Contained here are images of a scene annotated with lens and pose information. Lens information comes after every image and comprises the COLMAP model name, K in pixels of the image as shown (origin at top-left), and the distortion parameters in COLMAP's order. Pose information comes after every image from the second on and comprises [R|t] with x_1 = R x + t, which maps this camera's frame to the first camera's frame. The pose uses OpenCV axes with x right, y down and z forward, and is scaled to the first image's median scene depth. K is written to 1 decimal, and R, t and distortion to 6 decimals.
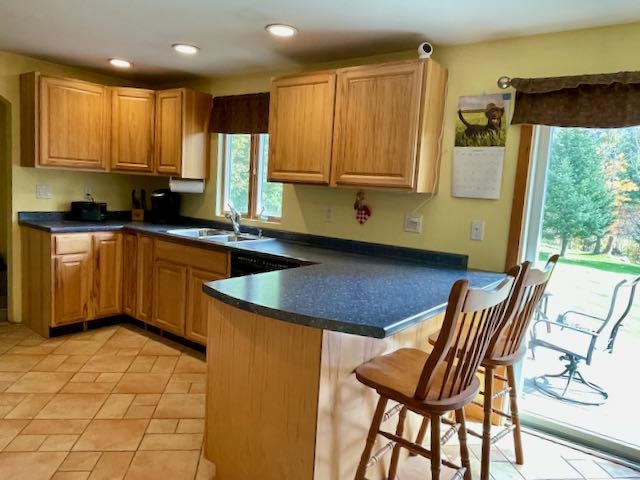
lens RADIAL K [[460.4, 0, 317.0], [0, 460.4, 237.0], [0, 0, 1]] dist [0.011379, -0.017522]
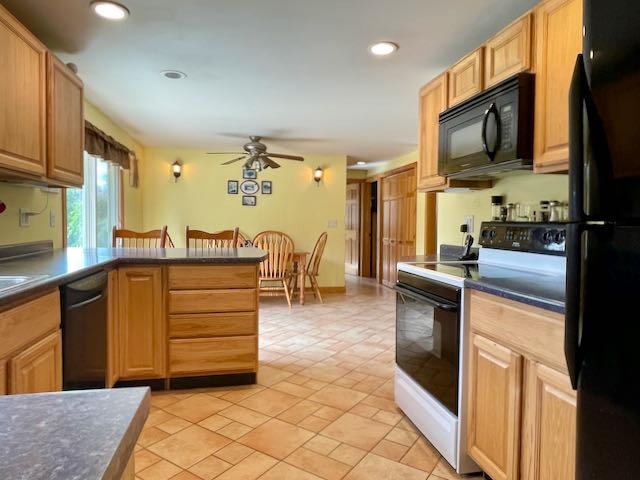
lens RADIAL K [[424.5, 0, 319.1], [0, 424.5, 237.6], [0, 0, 1]] dist [-0.004853, -0.001156]
pose [[-0.751504, -0.086194, 0.654074, -0.679156], [0.023199, 0.987363, 0.156770, -0.095772], [-0.659321, 0.132987, -0.740007, 0.983930]]
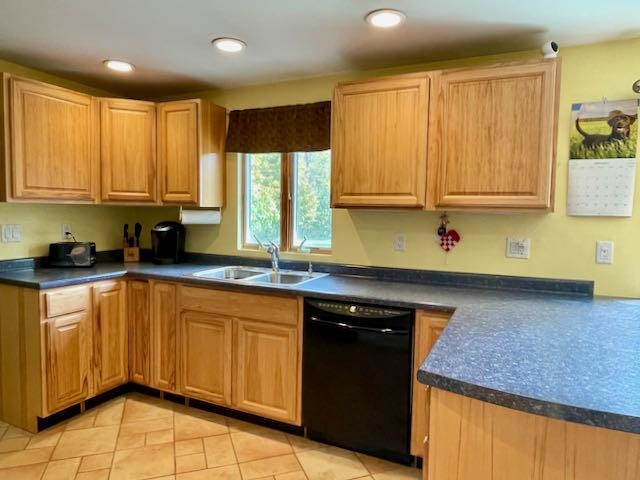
lens RADIAL K [[424.5, 0, 317.6], [0, 424.5, 236.5], [0, 0, 1]] dist [-0.004853, -0.001156]
pose [[0.975690, -0.057034, 0.211603, -0.261813], [0.065324, 0.997338, -0.032388, -0.039297], [-0.209193, 0.045424, 0.976819, 0.228259]]
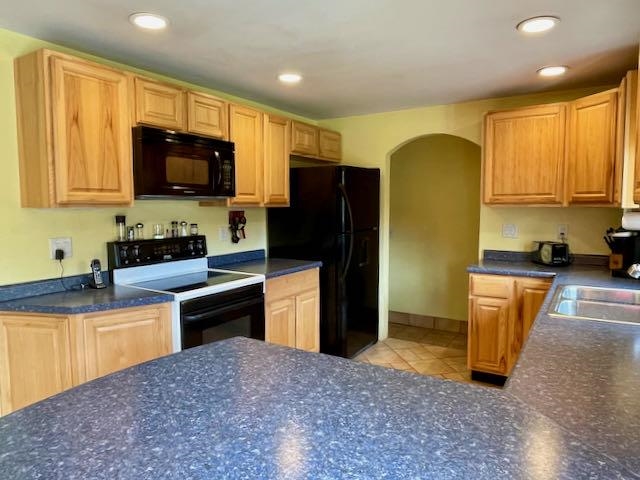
lens RADIAL K [[424.5, 0, 314.8], [0, 424.5, 237.4], [0, 0, 1]] dist [-0.004853, -0.001156]
pose [[0.098311, 0.013600, -0.995063, 0.266075], [-0.100841, 0.994896, 0.003635, -0.048456], [0.990033, 0.099986, 0.099180, 0.535776]]
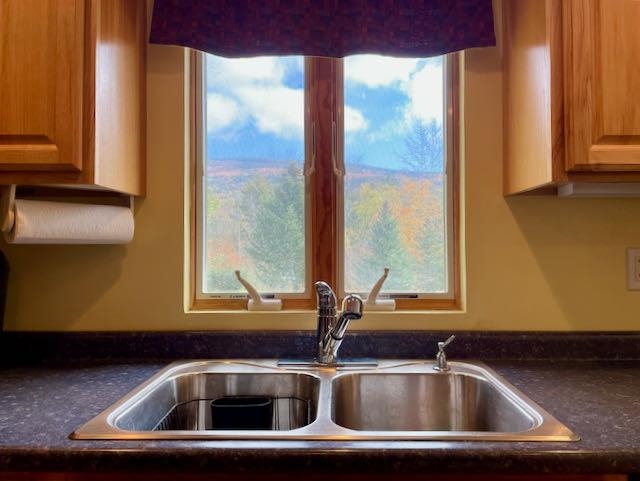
lens RADIAL K [[501.8, 0, 319.4], [0, 501.8, 242.0], [0, 0, 1]] dist [0.078667, -0.113071]
pose [[0.815352, -0.051924, 0.576632, -0.370195], [0.112942, 0.991101, -0.070453, -0.064798], [-0.567842, 0.122570, 0.813961, 0.729312]]
